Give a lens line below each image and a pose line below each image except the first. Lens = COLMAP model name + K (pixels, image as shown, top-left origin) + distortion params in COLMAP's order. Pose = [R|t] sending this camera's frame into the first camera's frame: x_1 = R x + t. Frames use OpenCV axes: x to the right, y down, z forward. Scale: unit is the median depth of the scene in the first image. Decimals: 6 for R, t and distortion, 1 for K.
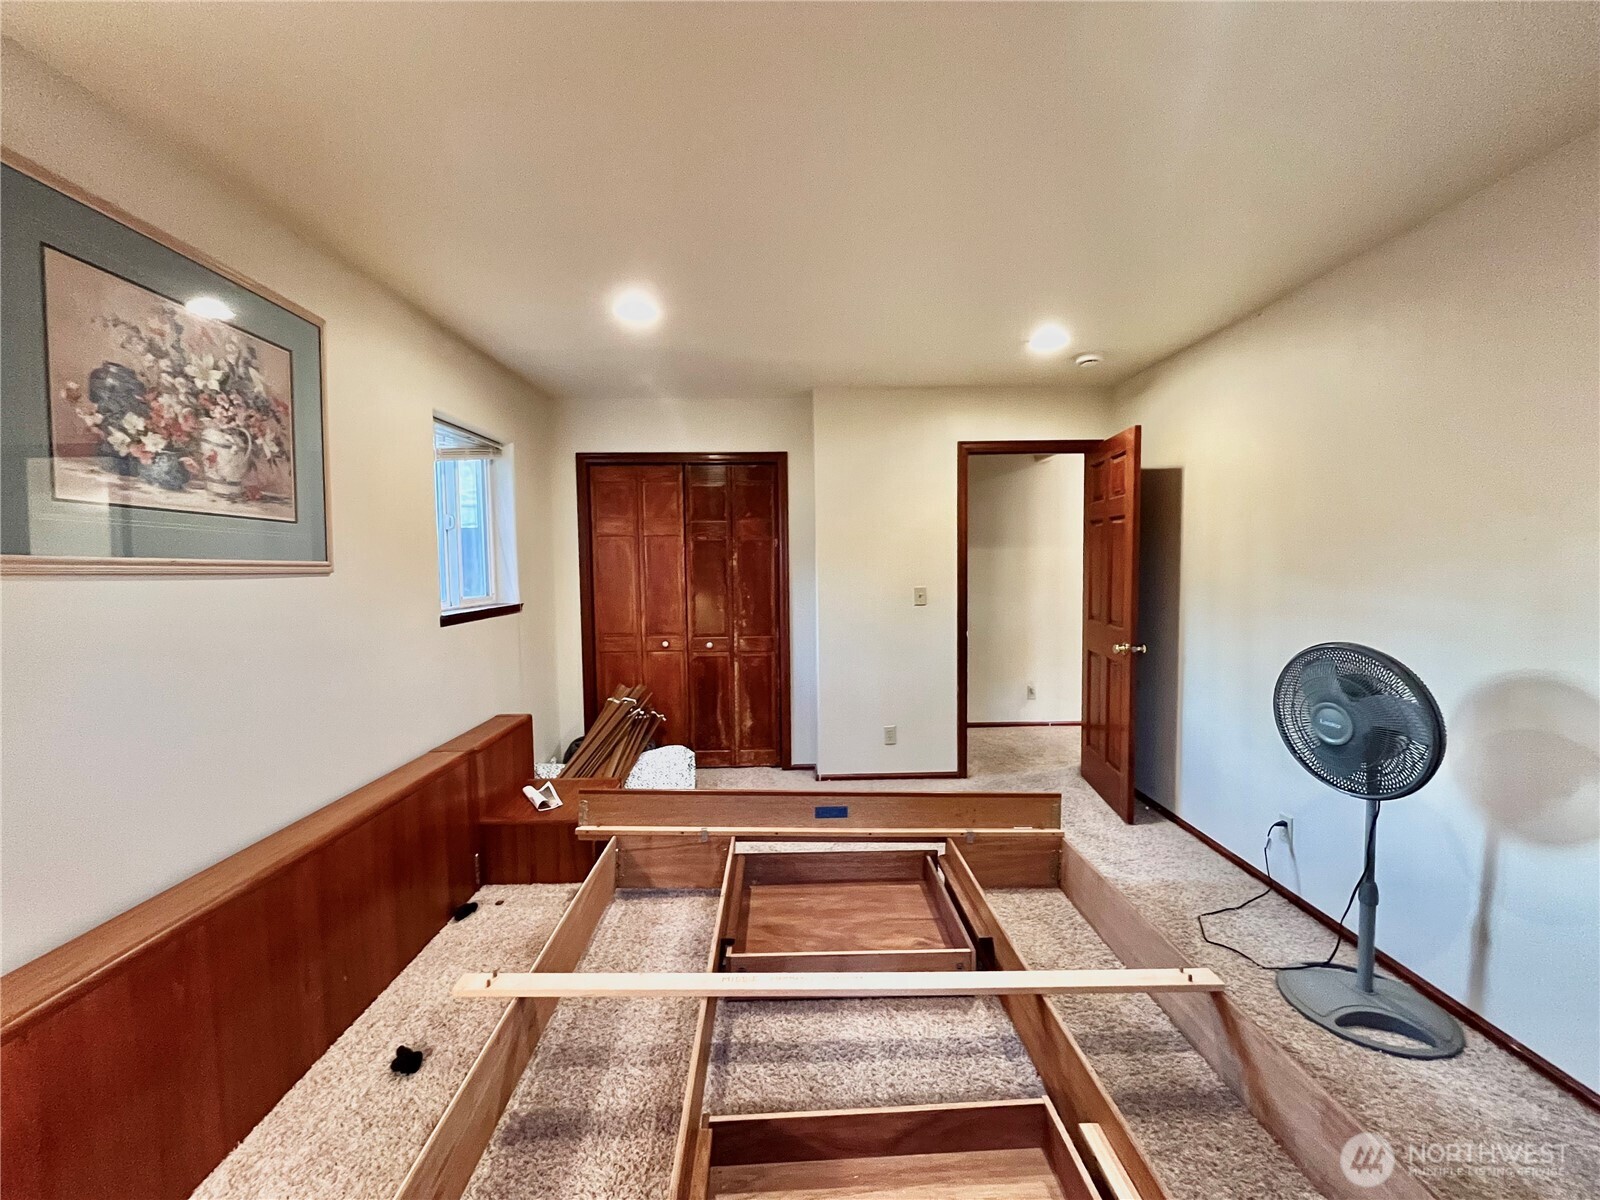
lens RADIAL K [[646.6, 0, 792.6], [0, 646.6, 595.1], [0, 0, 1]] dist [0.000675, 0.000074]
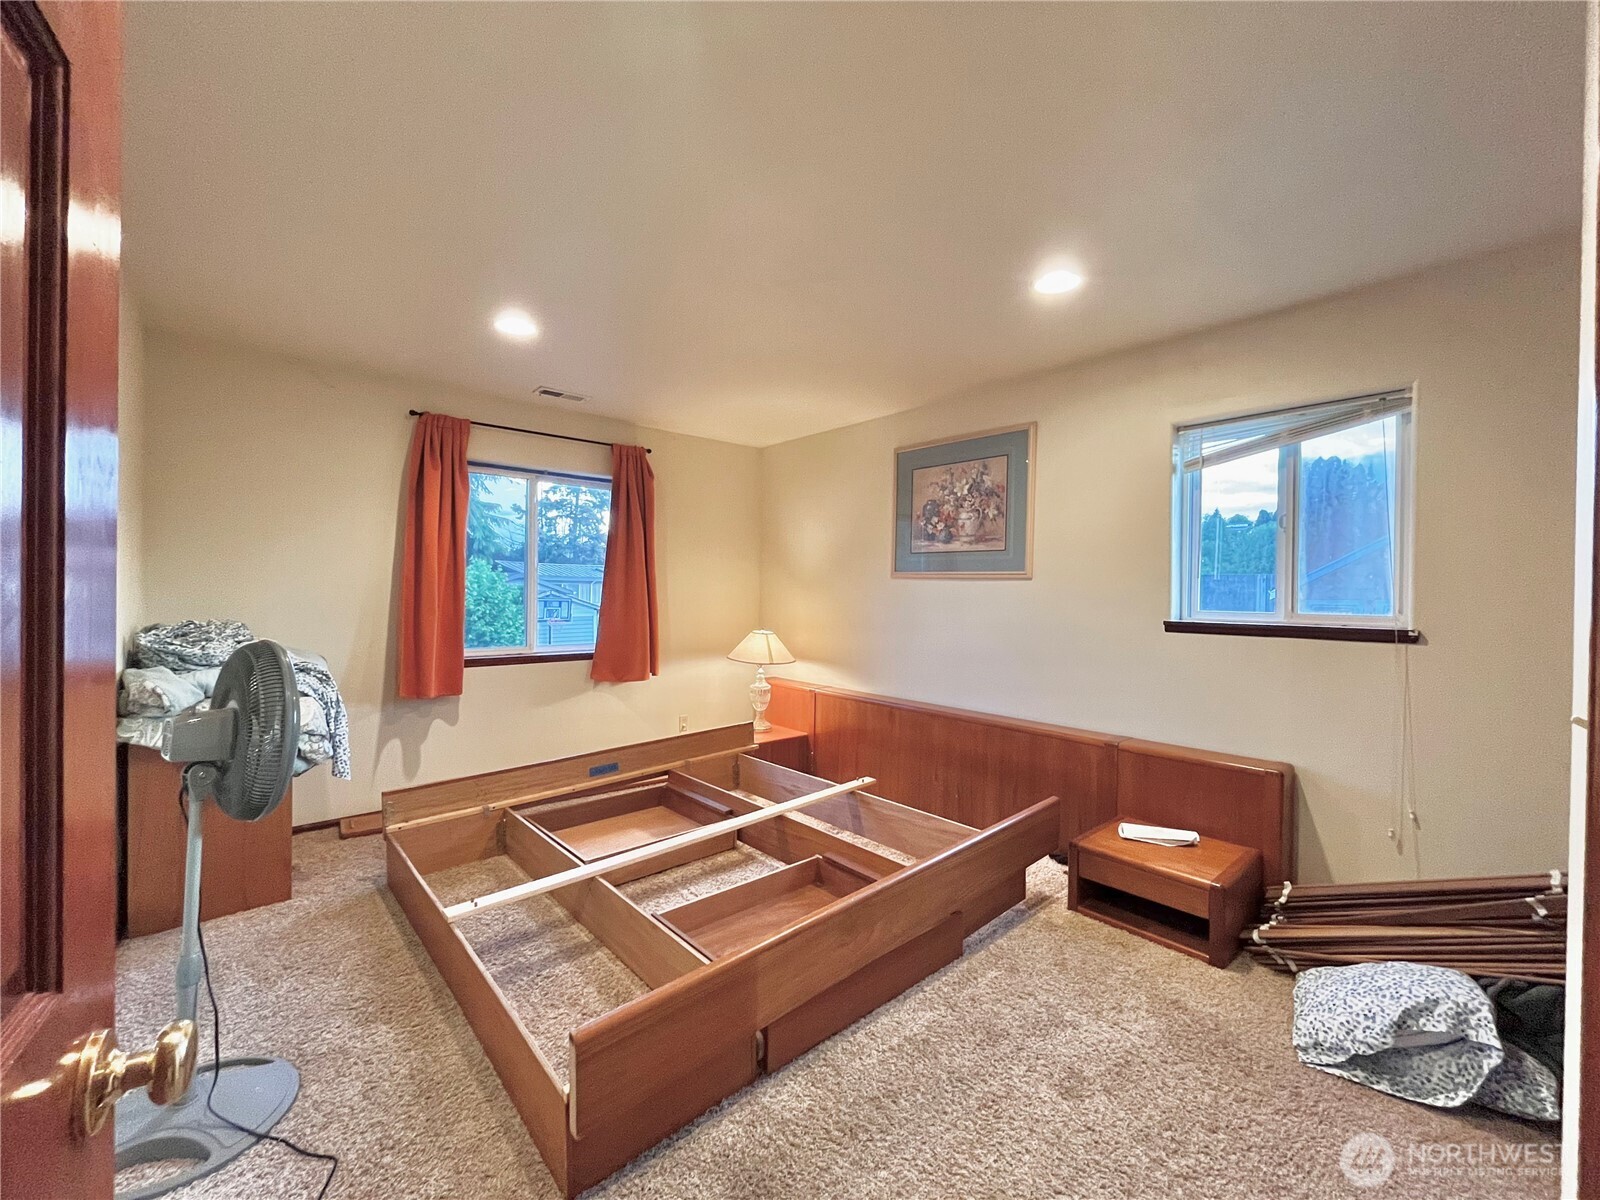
lens RADIAL K [[646.6, 0, 795.5], [0, 646.6, 590.0], [0, 0, 1]] dist [0.000675, 0.000074]
pose [[-0.753080, 0.017581, -0.657694, 0.964014], [-0.023140, 0.998317, 0.053183, -0.095988], [0.657522, 0.055270, -0.751405, 2.246881]]
